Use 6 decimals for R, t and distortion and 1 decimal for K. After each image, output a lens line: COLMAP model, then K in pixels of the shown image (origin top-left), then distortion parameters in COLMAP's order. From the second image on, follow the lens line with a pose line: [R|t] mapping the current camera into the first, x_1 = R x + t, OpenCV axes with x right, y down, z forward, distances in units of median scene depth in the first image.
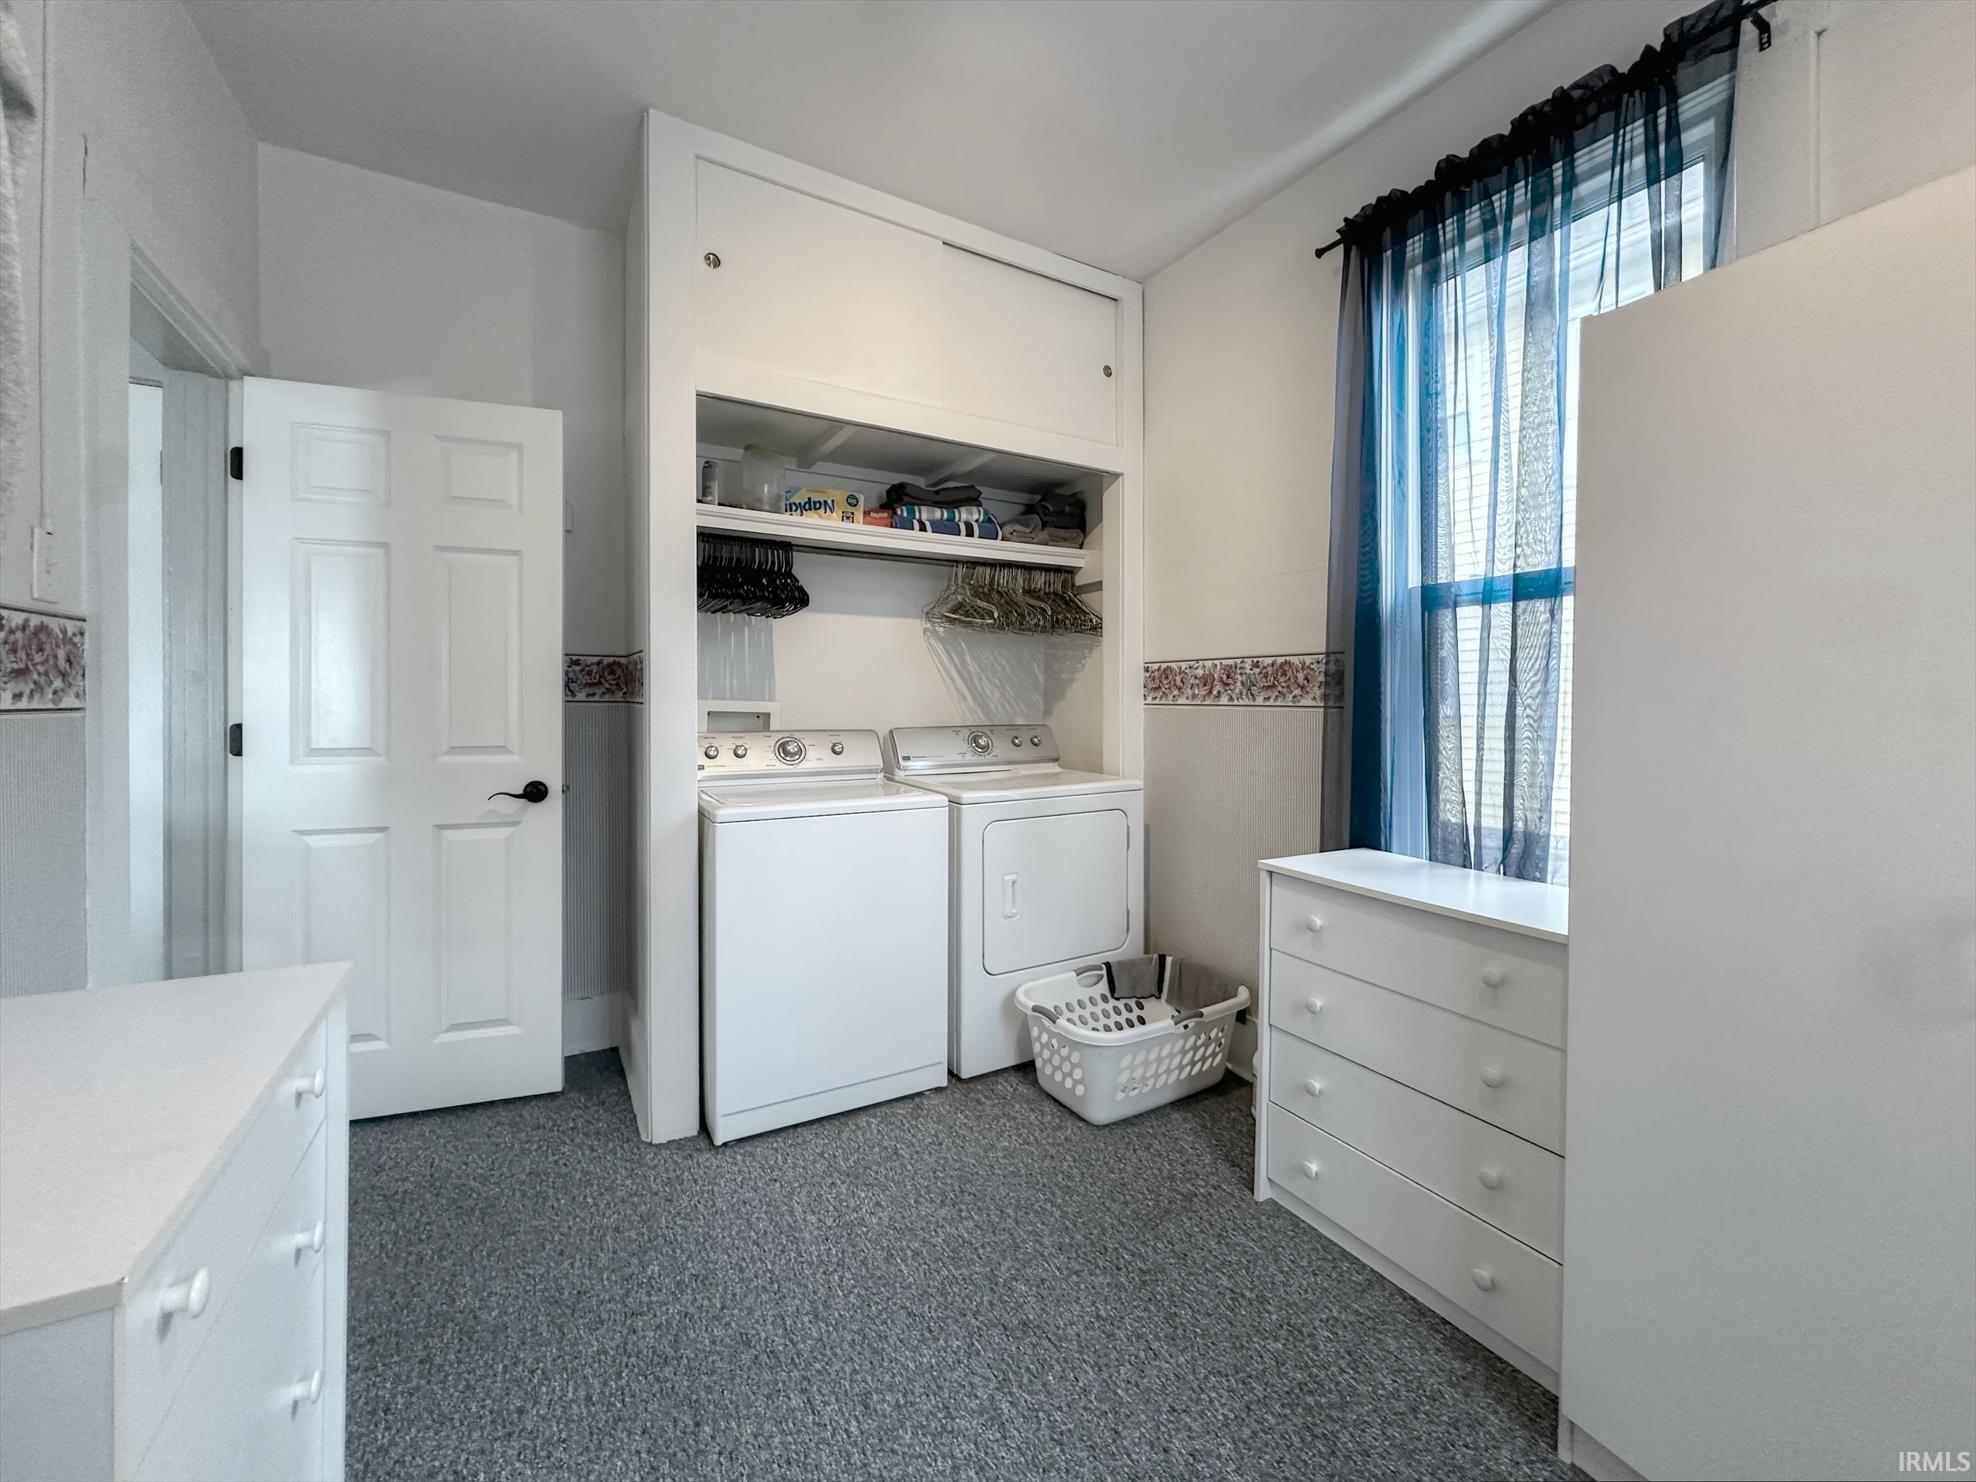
lens RADIAL K [[810.0, 0, 985.1], [0, 810.0, 708.9], [0, 0, 1]] dist [-0.002033, -0.000304]
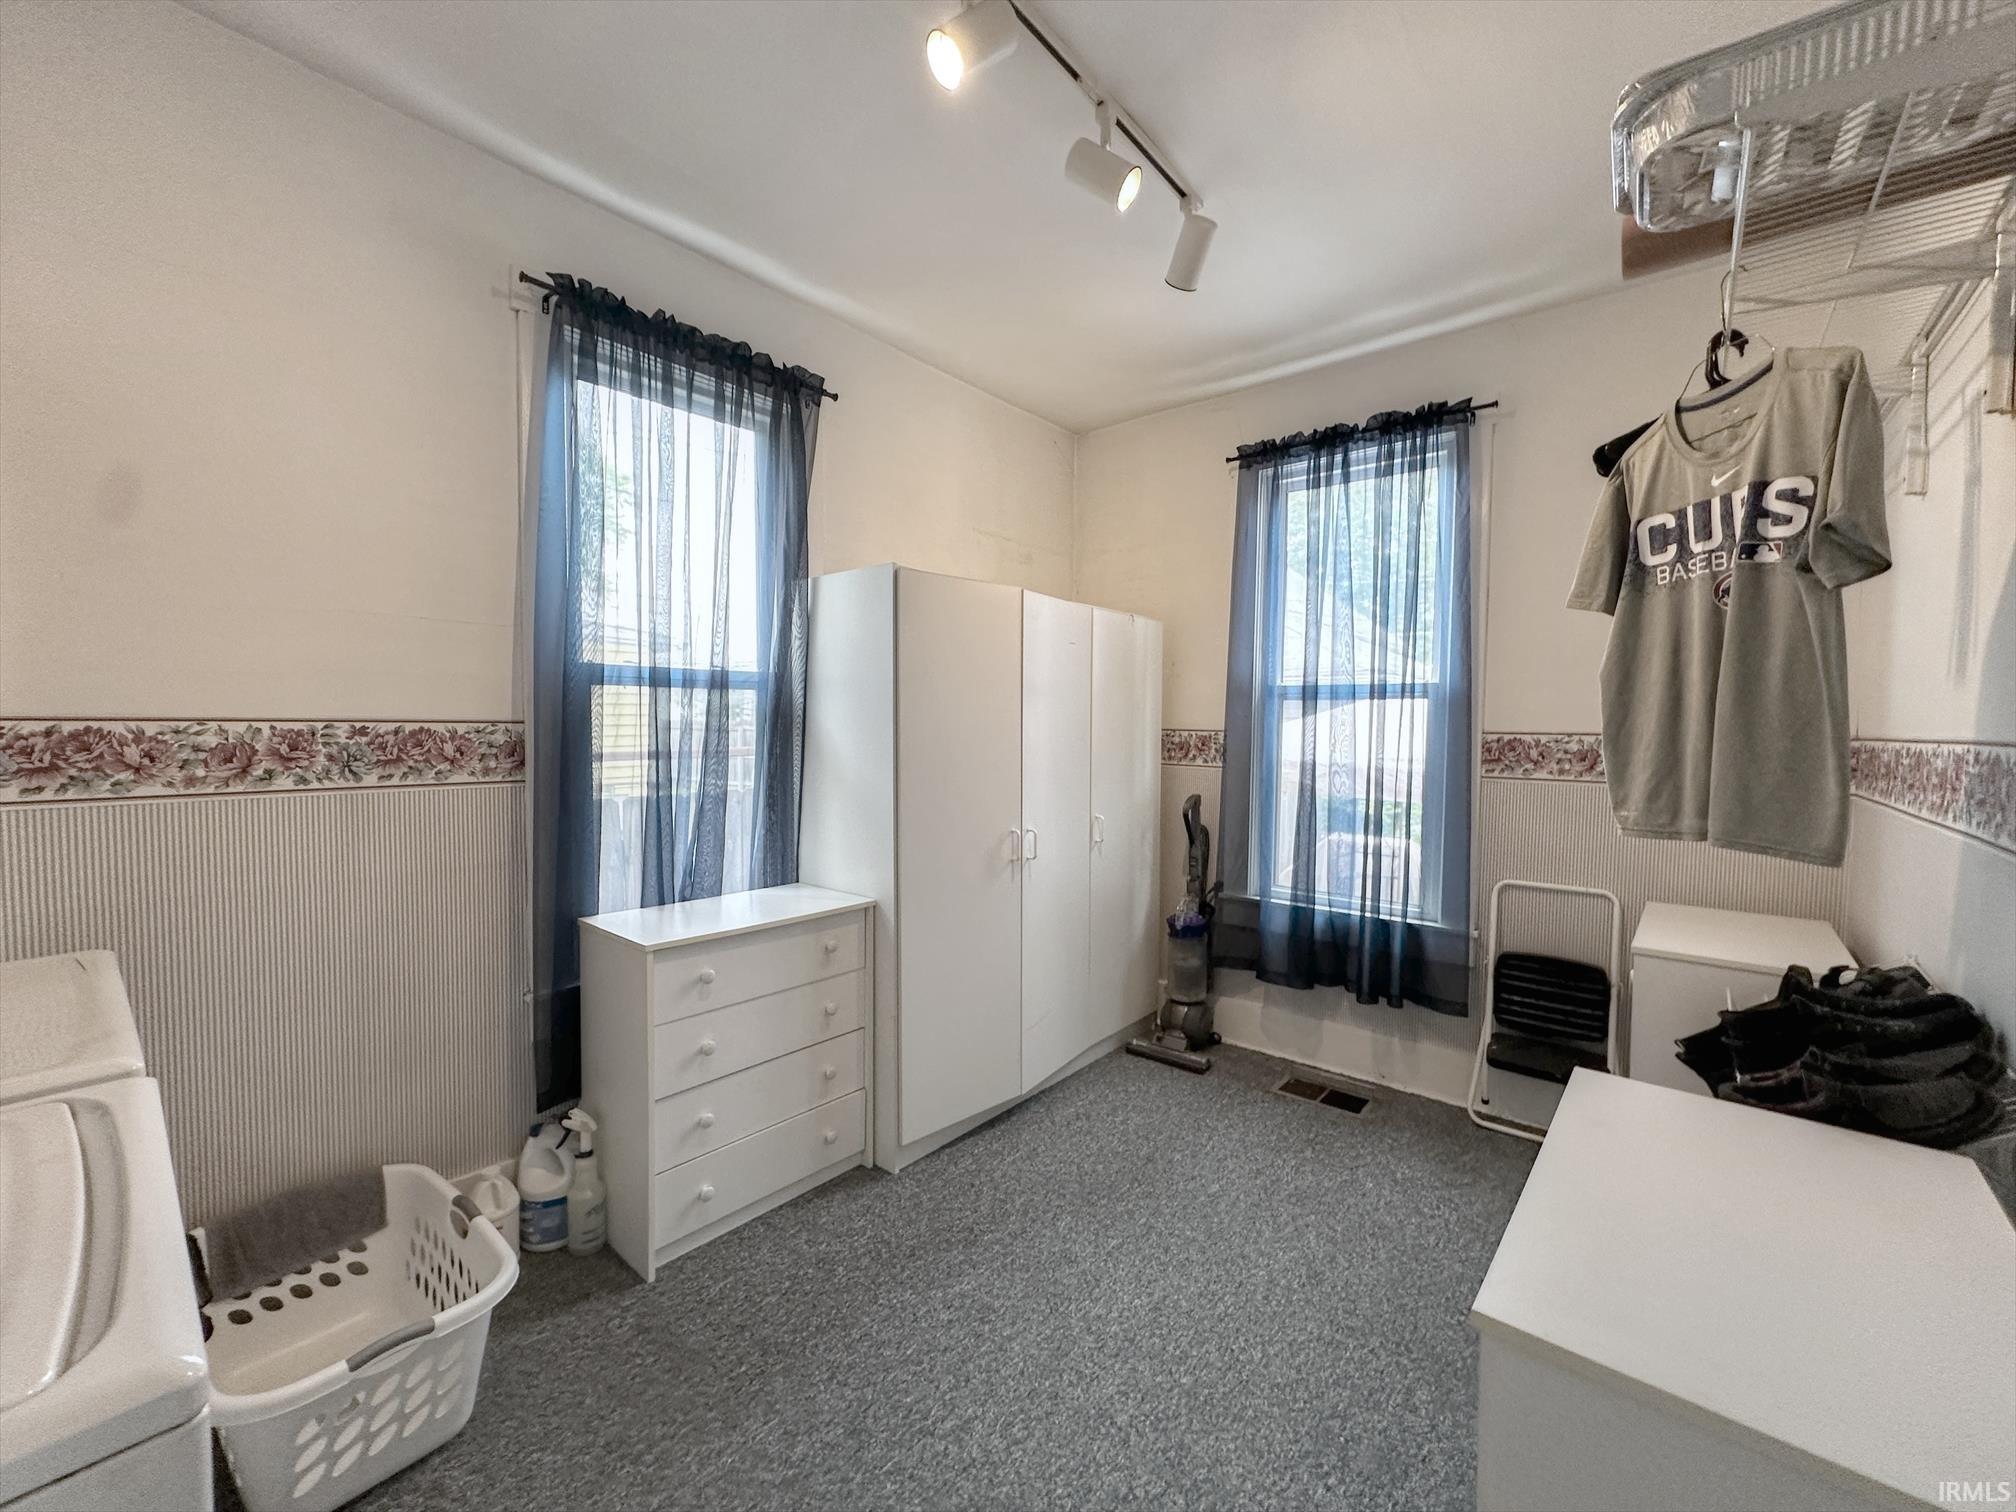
lens RADIAL K [[819.5, 0, 1017.4], [0, 819.5, 746.3], [0, 0, 1]] dist [-0.000340, -0.000188]
pose [[-0.360046, -0.045854, 0.931807, -0.597284], [-0.006441, 0.998890, 0.046667, -0.083948], [-0.932912, 0.010800, -0.359941, 0.754198]]
